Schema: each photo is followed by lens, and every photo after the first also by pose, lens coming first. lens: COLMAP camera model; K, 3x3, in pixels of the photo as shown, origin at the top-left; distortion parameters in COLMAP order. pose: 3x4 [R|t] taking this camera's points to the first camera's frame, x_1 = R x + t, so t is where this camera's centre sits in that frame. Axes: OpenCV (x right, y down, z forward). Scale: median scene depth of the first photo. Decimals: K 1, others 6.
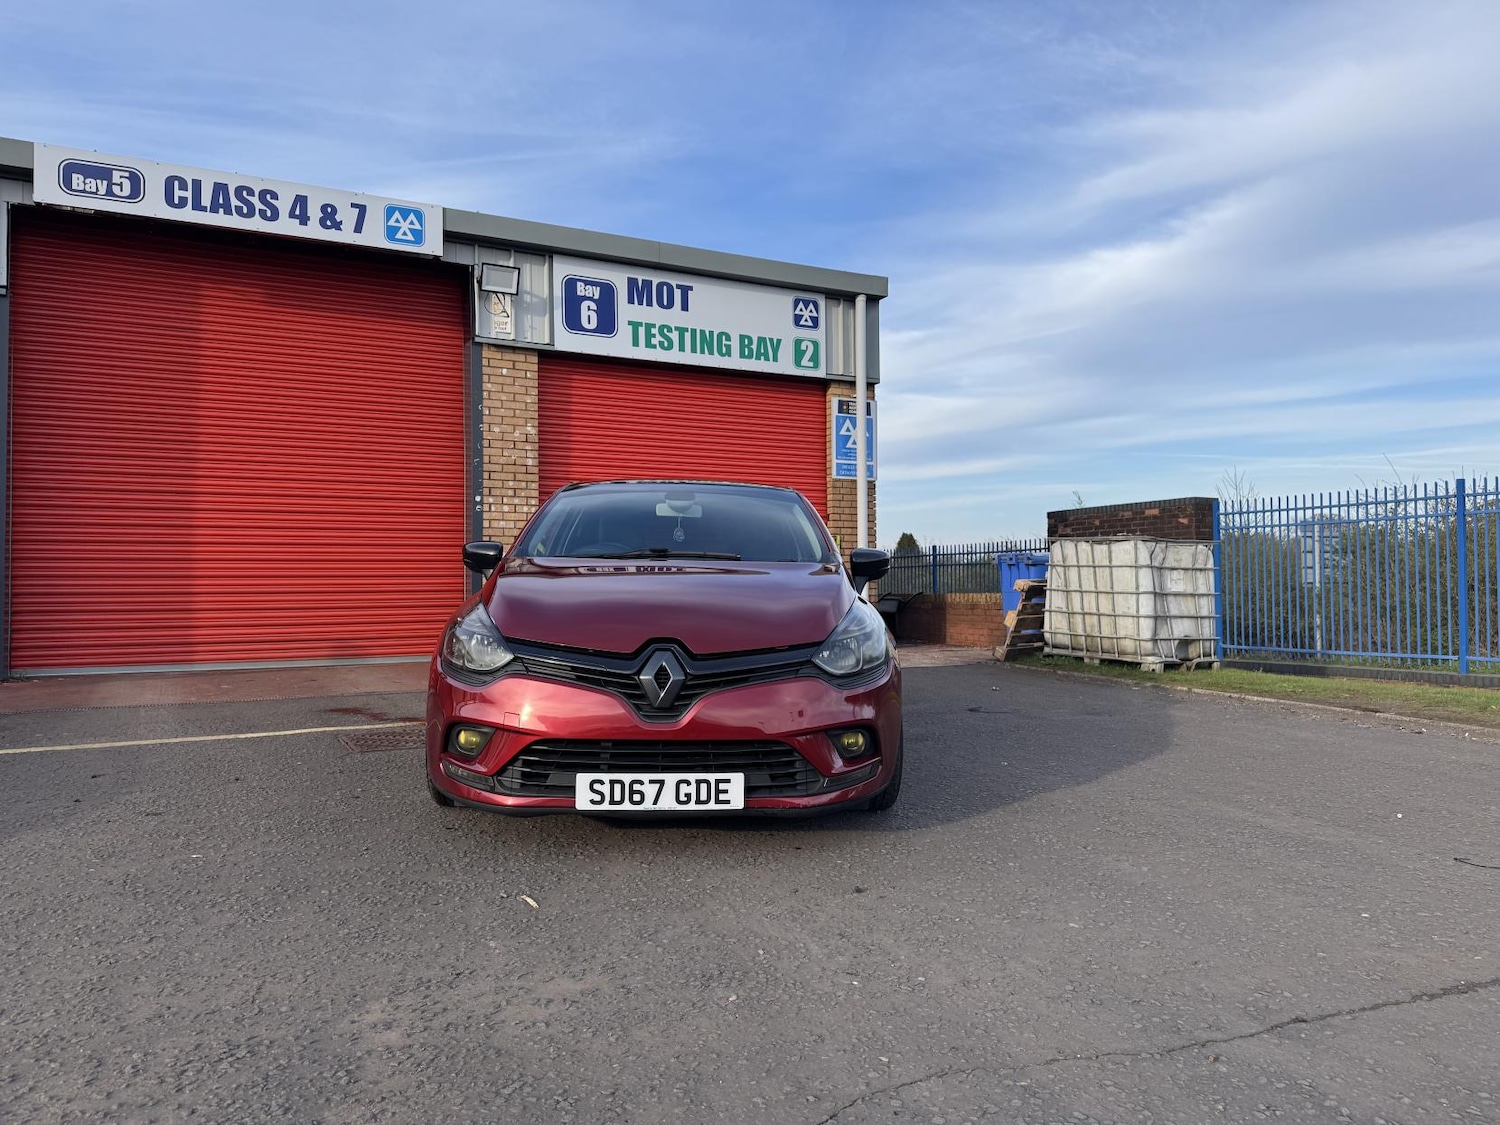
lens RADIAL K [[1054.5, 0, 754.8], [0, 1054.5, 579.4], [0, 0, 1]] dist [0.070823, -0.081654]
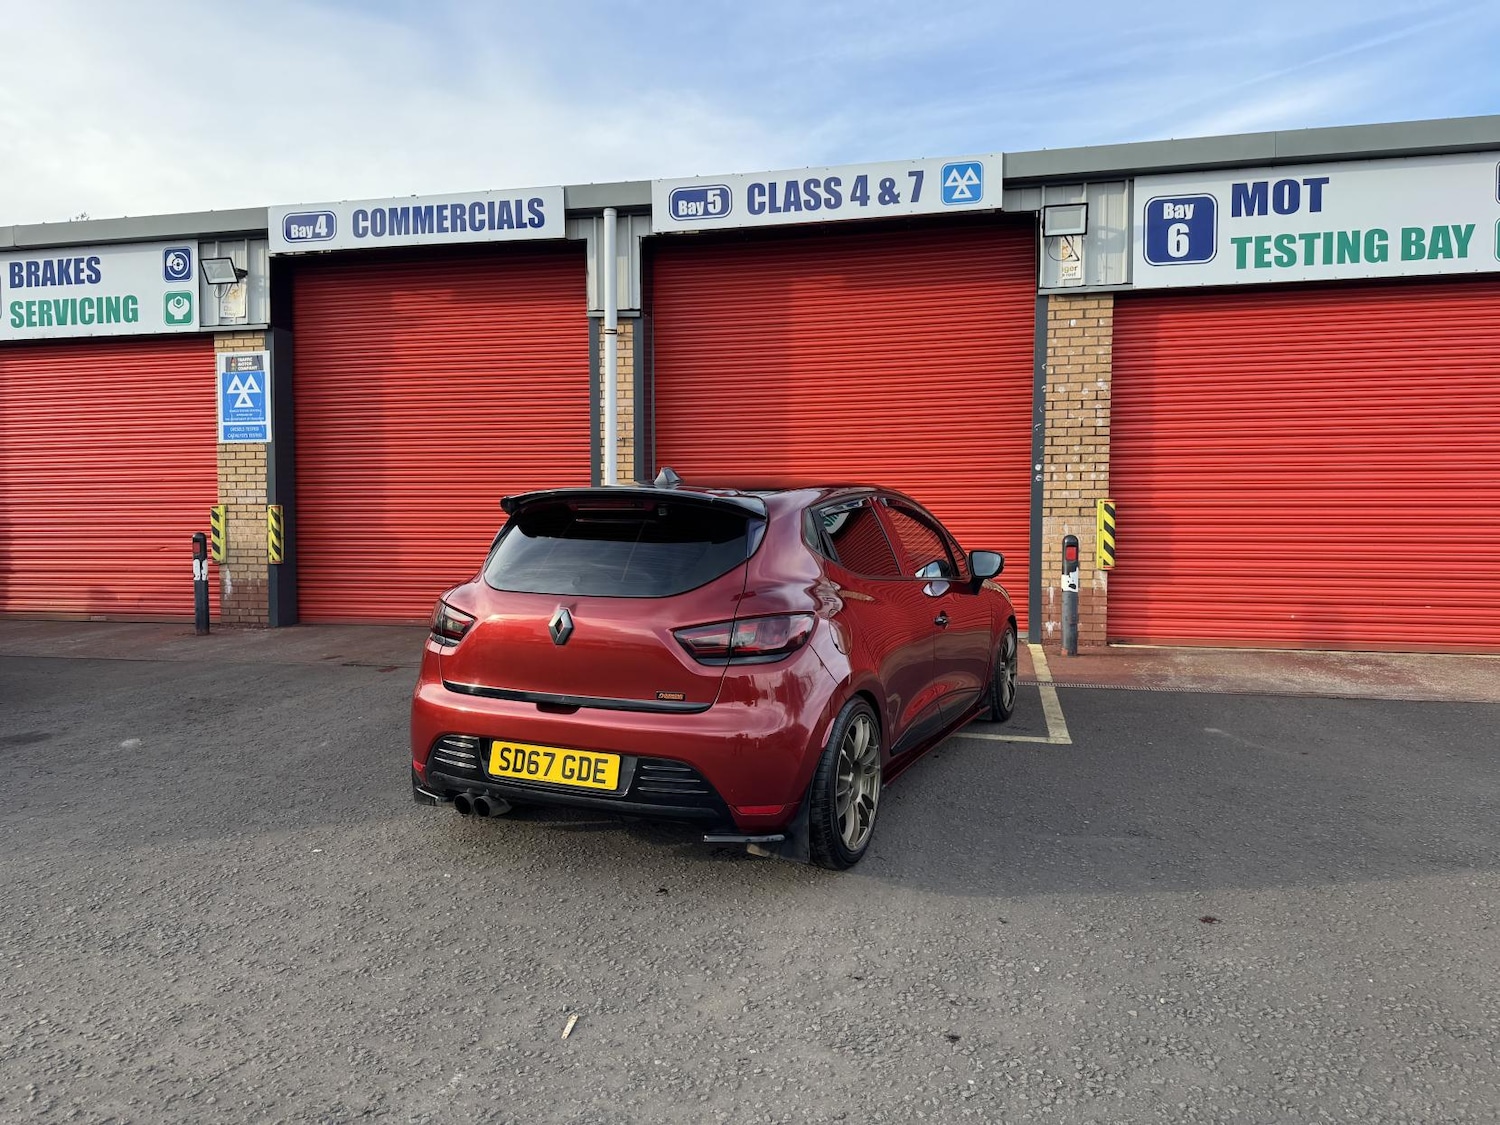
lens RADIAL K [[1065.3, 0, 747.6], [0, 1065.3, 571.8], [0, 0, 1]] dist [0.045912, -0.053656]
pose [[0.763122, 0.035642, -0.645271, 0.146301], [0.003384, 0.998244, 0.059140, -0.041306], [0.646246, -0.047315, 0.761661, 0.127686]]
